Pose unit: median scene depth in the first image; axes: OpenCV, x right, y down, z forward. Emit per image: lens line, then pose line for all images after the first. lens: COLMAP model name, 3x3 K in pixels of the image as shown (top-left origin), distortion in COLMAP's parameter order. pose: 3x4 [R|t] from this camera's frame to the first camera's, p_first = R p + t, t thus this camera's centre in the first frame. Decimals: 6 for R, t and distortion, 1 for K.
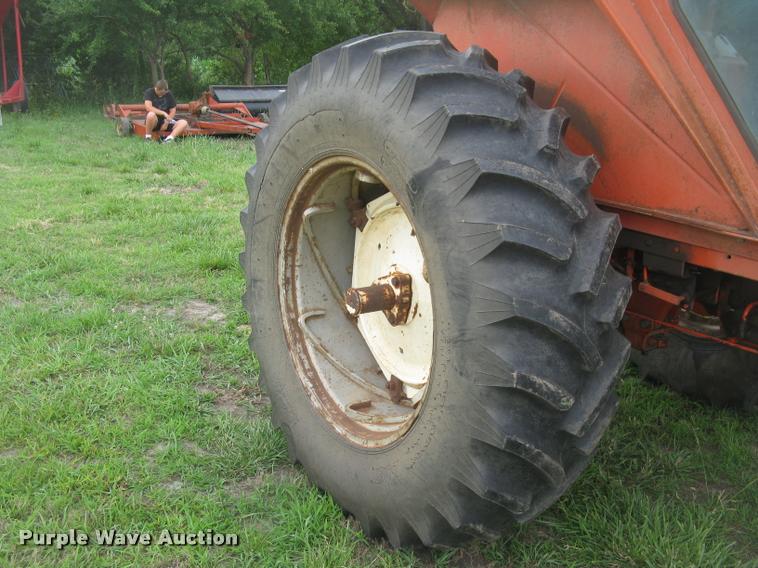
lens RADIAL K [[777.7, 0, 367.2], [0, 777.7, 308.4], [0, 0, 1]] dist [-0.199931, 0.218777]
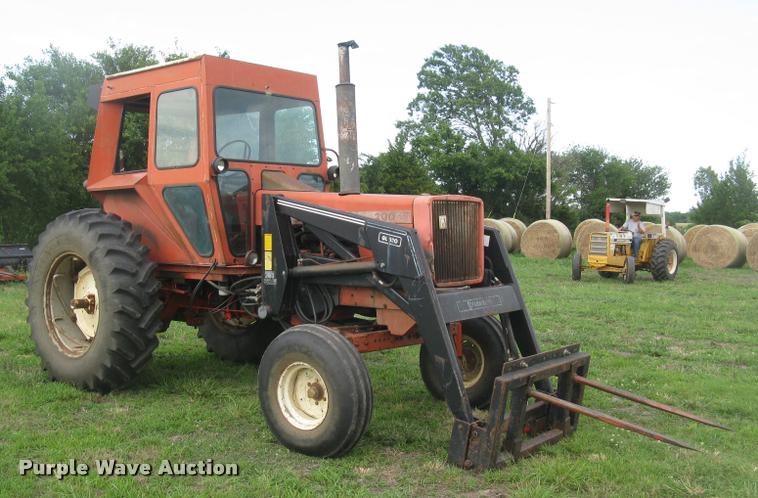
lens RADIAL K [[820.3, 0, 359.6], [0, 820.3, 264.6], [0, 0, 1]] dist [-0.165634, 0.032959]
pose [[0.952647, -0.037073, 0.301809, 0.103565], [0.113585, 0.964079, -0.240104, 0.710999], [-0.282066, 0.263015, 0.922639, -2.112653]]
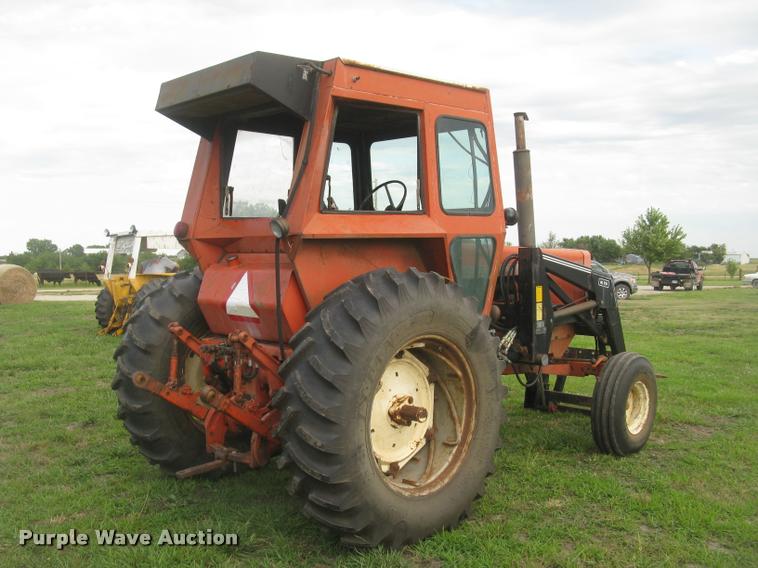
lens RADIAL K [[777.7, 0, 367.2], [0, 777.7, 308.4], [0, 0, 1]] dist [-0.199931, 0.218777]
pose [[-0.194119, -0.101577, 0.975705, -1.854545], [0.315273, 0.935398, 0.160105, -0.611315], [-0.928935, 0.338692, -0.149554, 1.416176]]
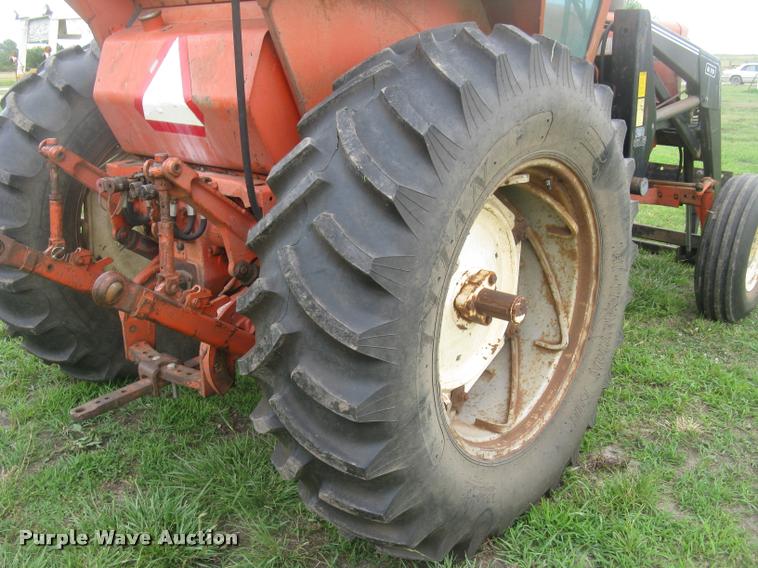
lens RADIAL K [[777.7, 0, 367.2], [0, 777.7, 308.4], [0, 0, 1]] dist [-0.199931, 0.218777]
pose [[-0.252455, -0.346567, 0.903414, -0.902039], [0.309144, 0.855834, 0.414703, -0.502671], [-0.916895, 0.383979, -0.108920, 1.387836]]
